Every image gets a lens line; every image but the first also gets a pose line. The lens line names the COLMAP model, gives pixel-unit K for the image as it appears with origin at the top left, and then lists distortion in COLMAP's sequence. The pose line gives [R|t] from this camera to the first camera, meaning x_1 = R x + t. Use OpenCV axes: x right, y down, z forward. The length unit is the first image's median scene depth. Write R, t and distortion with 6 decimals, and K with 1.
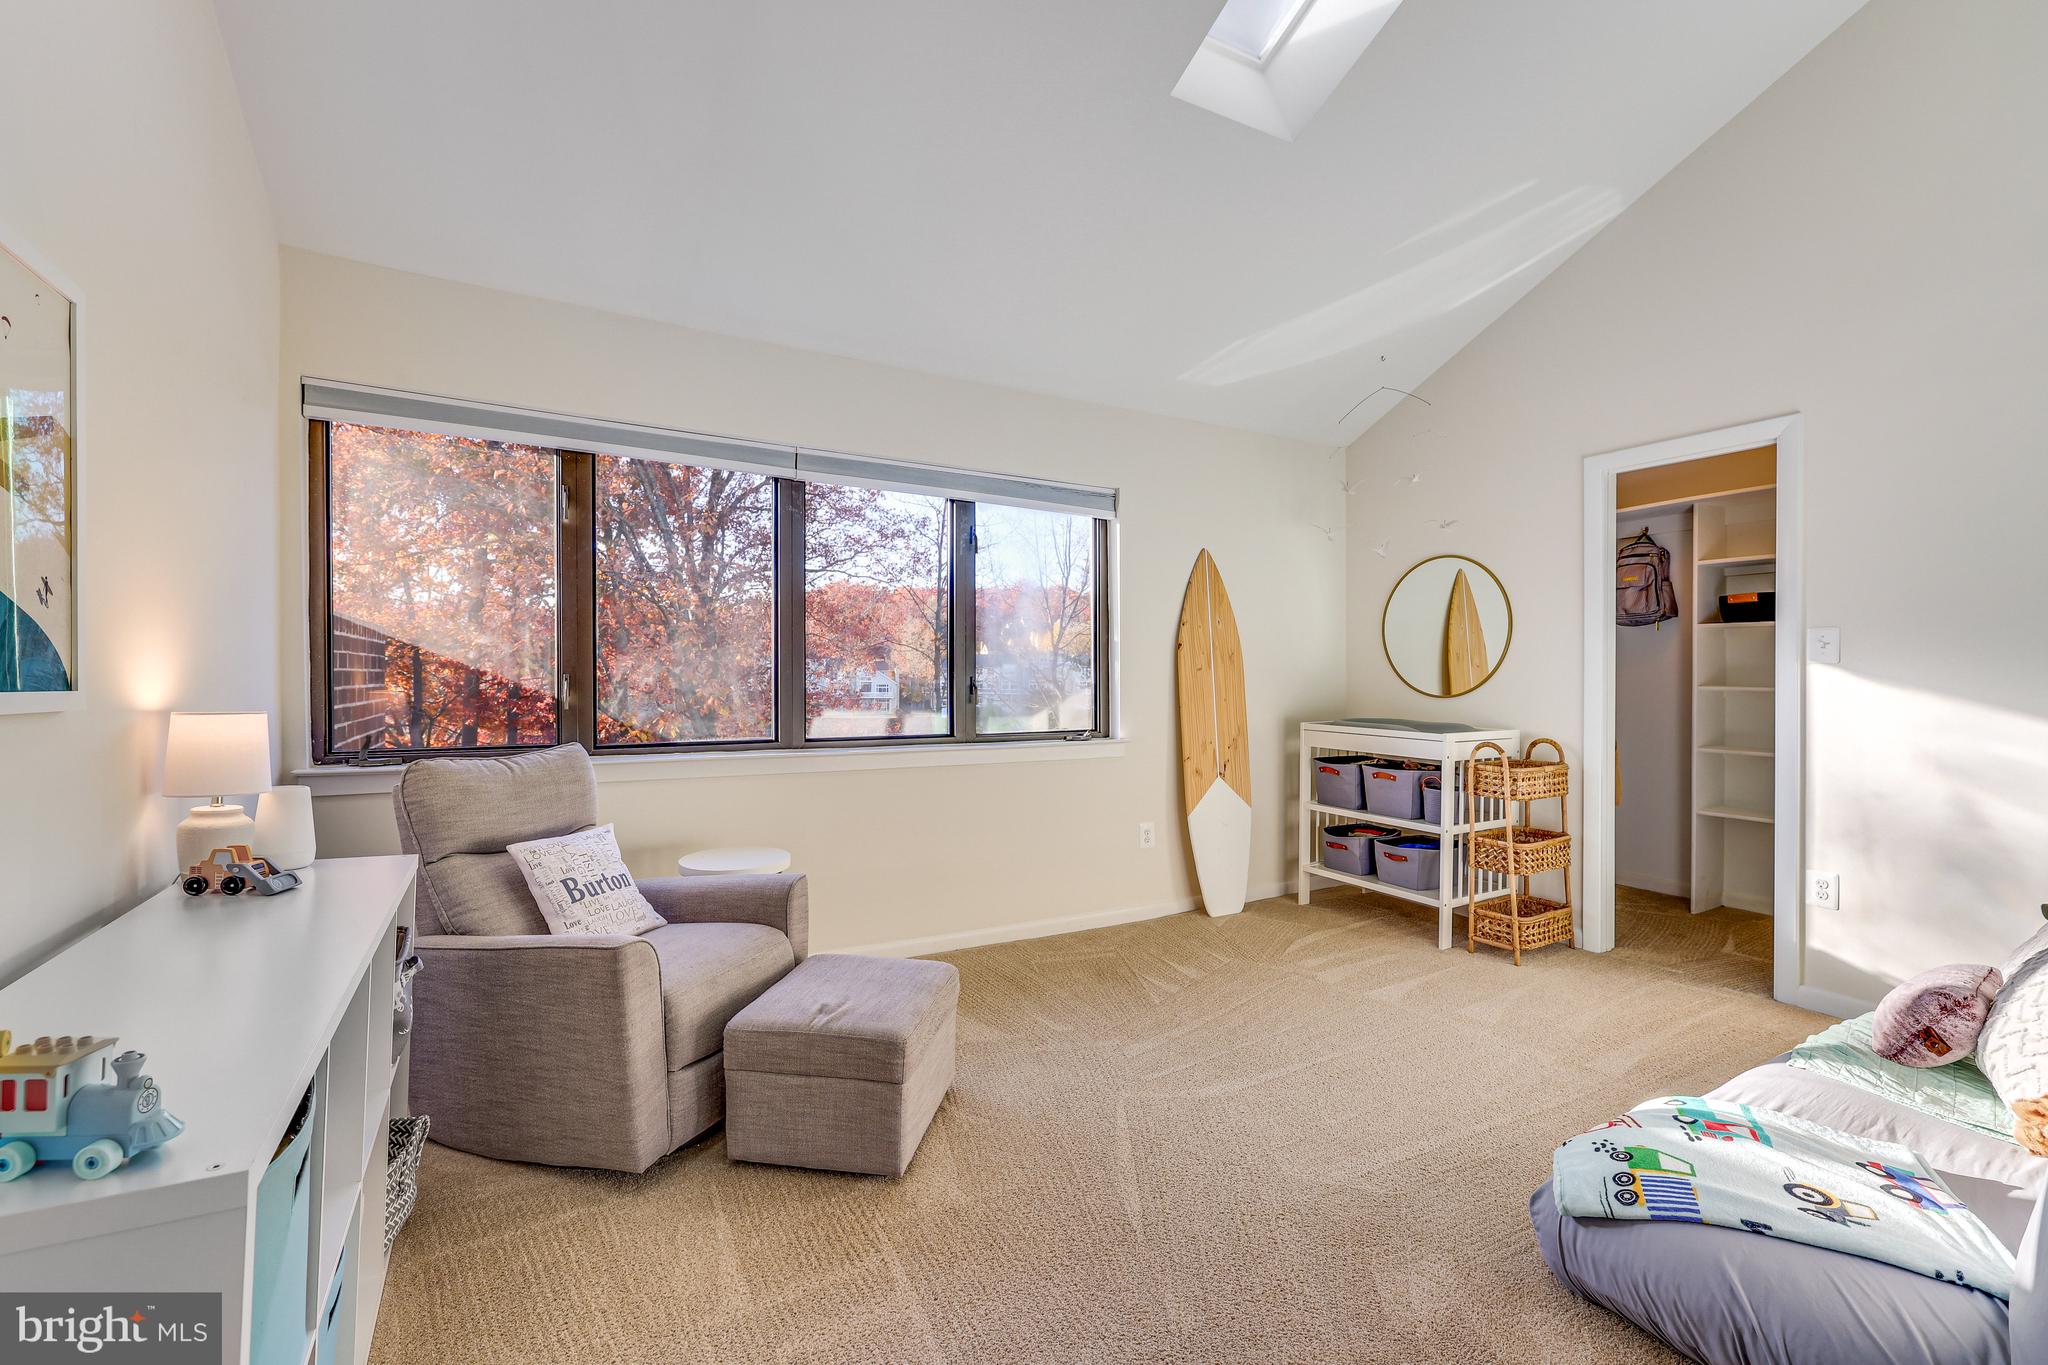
lens RADIAL K [[876.0, 0, 1019.0], [0, 876.0, 673.1], [0, 0, 1]] dist [0.002055, 0.000037]
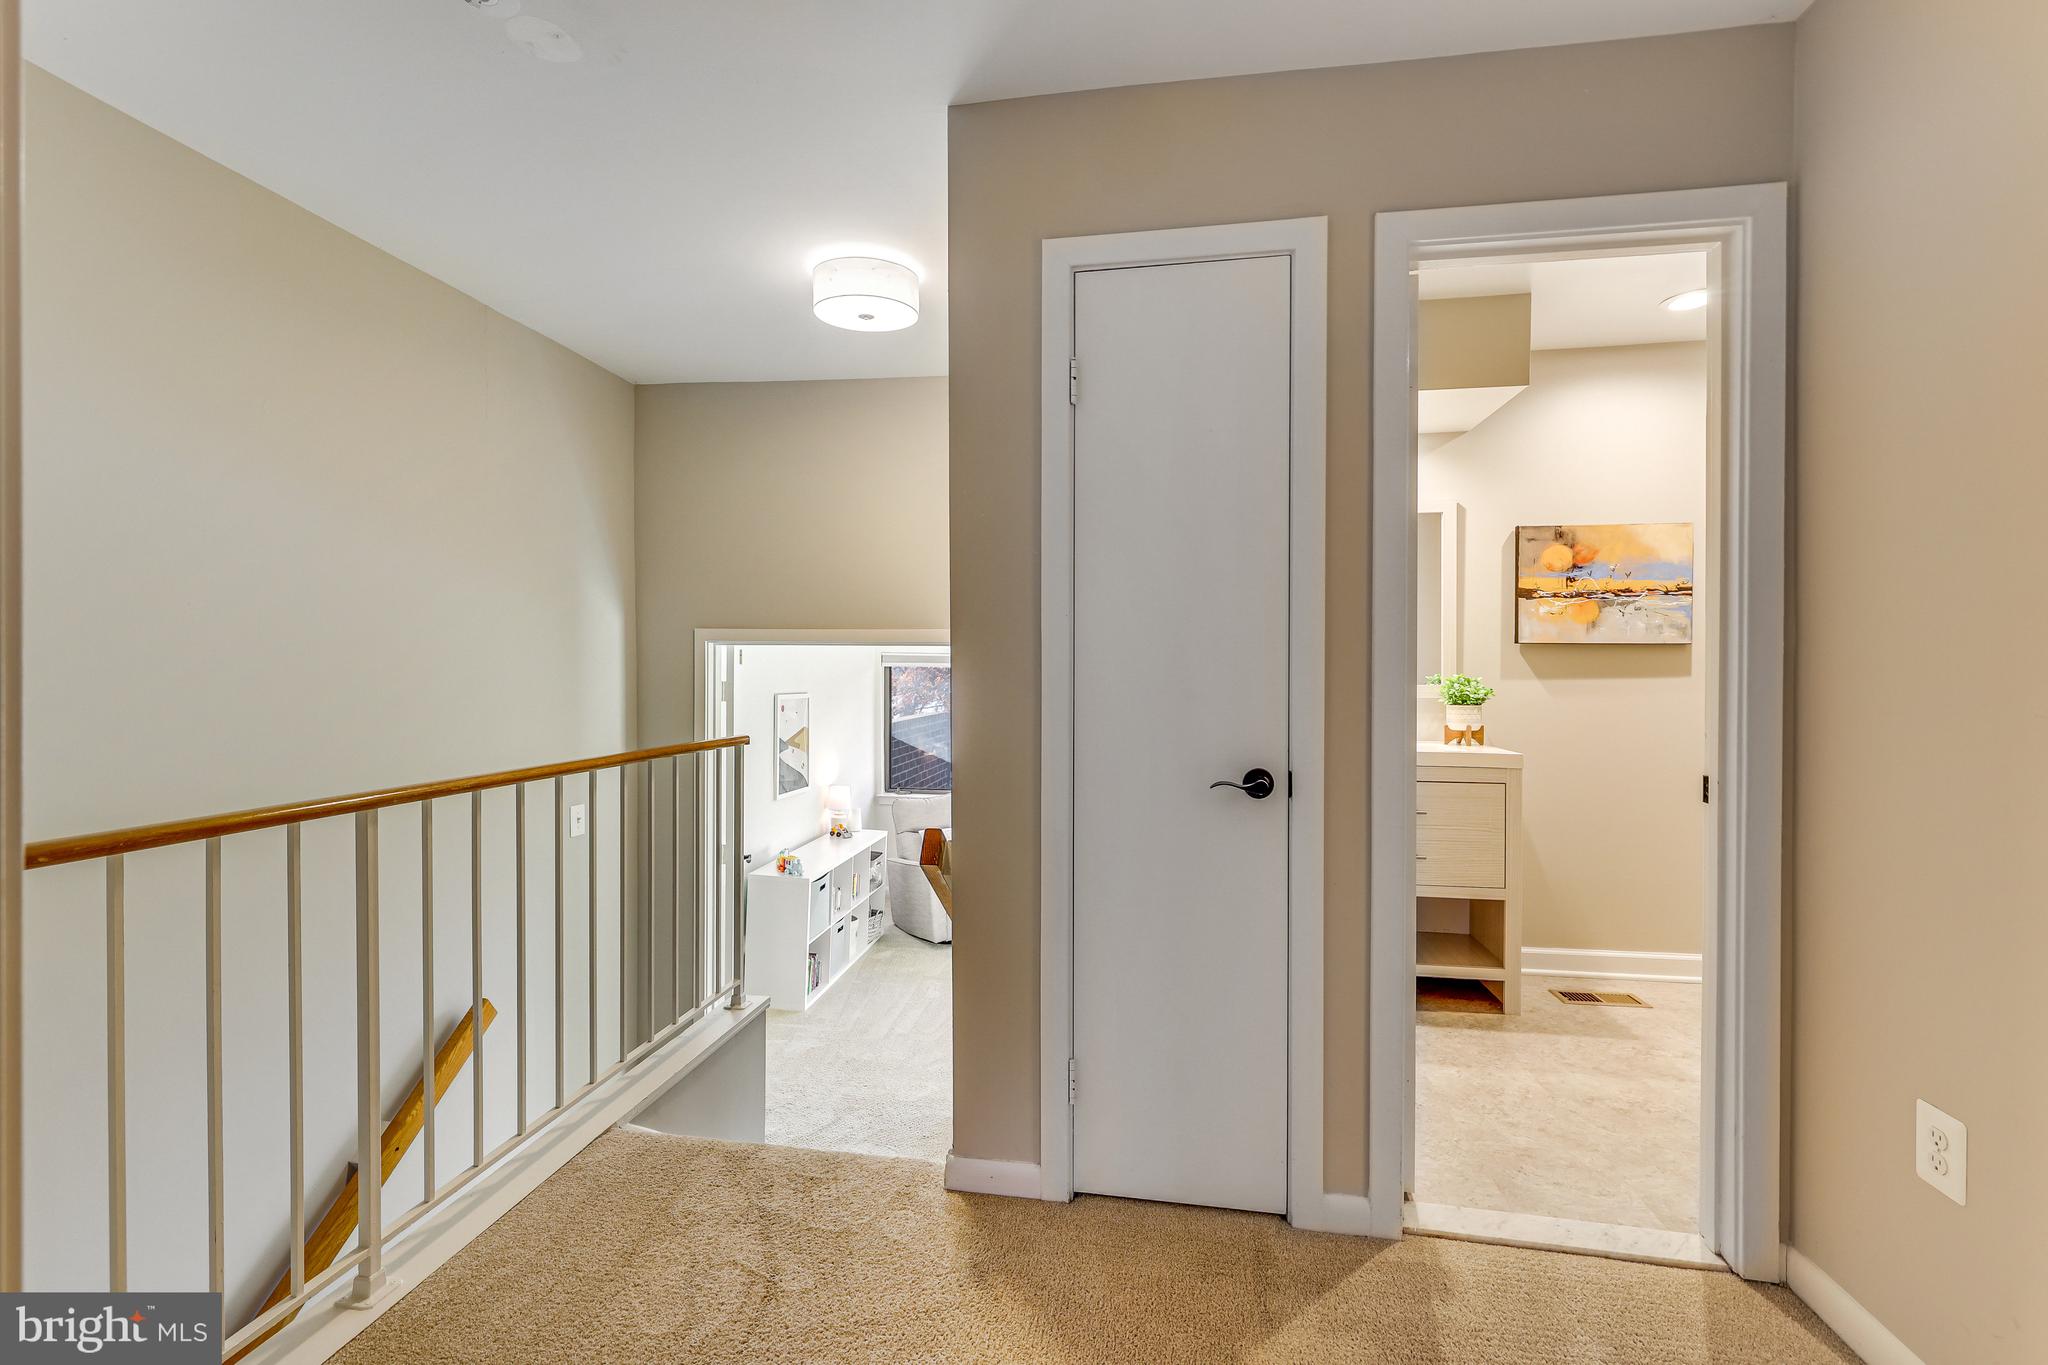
lens RADIAL K [[876.0, 0, 1019.0], [0, 876.0, 673.1], [0, 0, 1]] dist [0.002055, 0.000037]
pose [[0.778311, 0.006899, -0.627841, 1.886445], [-0.004202, 0.999974, 0.005779, -0.435942], [0.627864, -0.001860, 0.778320, -1.325134]]
